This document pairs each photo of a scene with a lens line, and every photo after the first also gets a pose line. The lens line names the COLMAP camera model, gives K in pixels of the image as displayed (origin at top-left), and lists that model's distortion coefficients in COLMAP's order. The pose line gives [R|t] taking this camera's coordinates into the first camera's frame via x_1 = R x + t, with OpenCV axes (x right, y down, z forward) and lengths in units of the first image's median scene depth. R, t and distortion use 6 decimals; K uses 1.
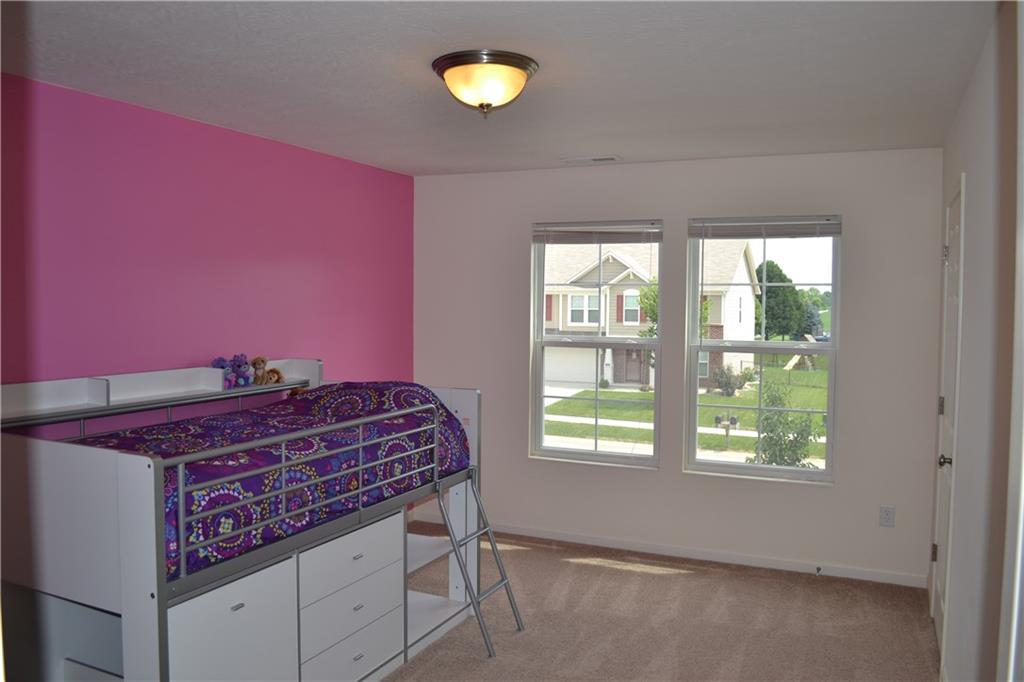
lens RADIAL K [[822.7, 0, 509.8], [0, 822.7, 340.3], [0, 0, 1]] dist [-0.083488, -0.001650]
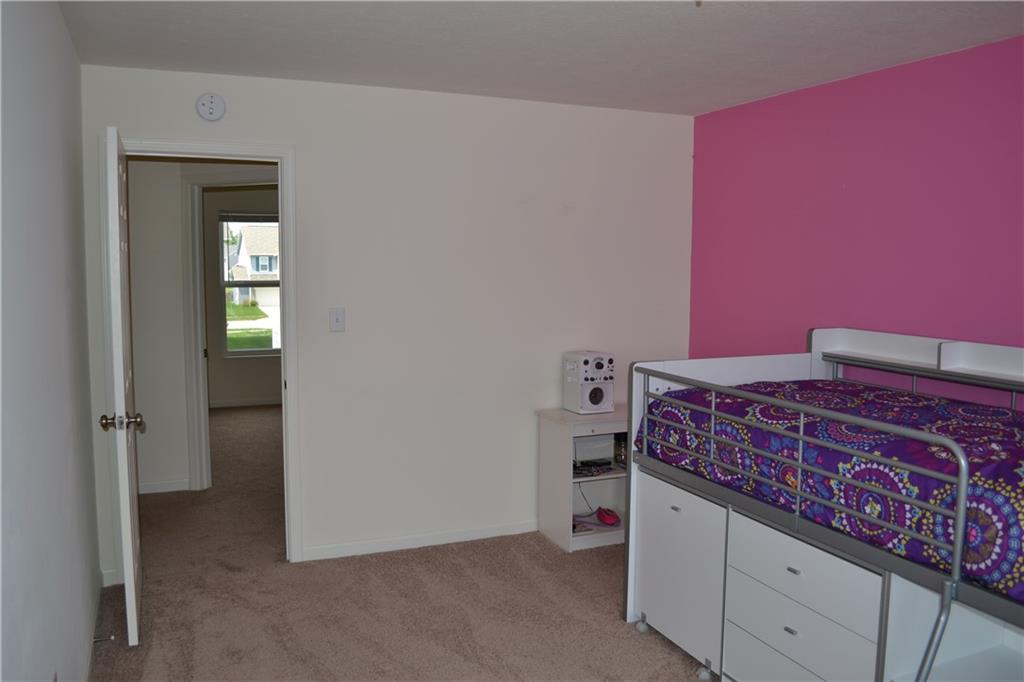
lens RADIAL K [[822.7, 0, 510.3], [0, 822.7, 339.7], [0, 0, 1]] dist [-0.083488, -0.001650]
pose [[-0.659489, 0.059900, -0.749324, 0.625761], [-0.051032, 0.990953, 0.124129, -0.054077], [0.749980, 0.120102, -0.650466, 1.347092]]
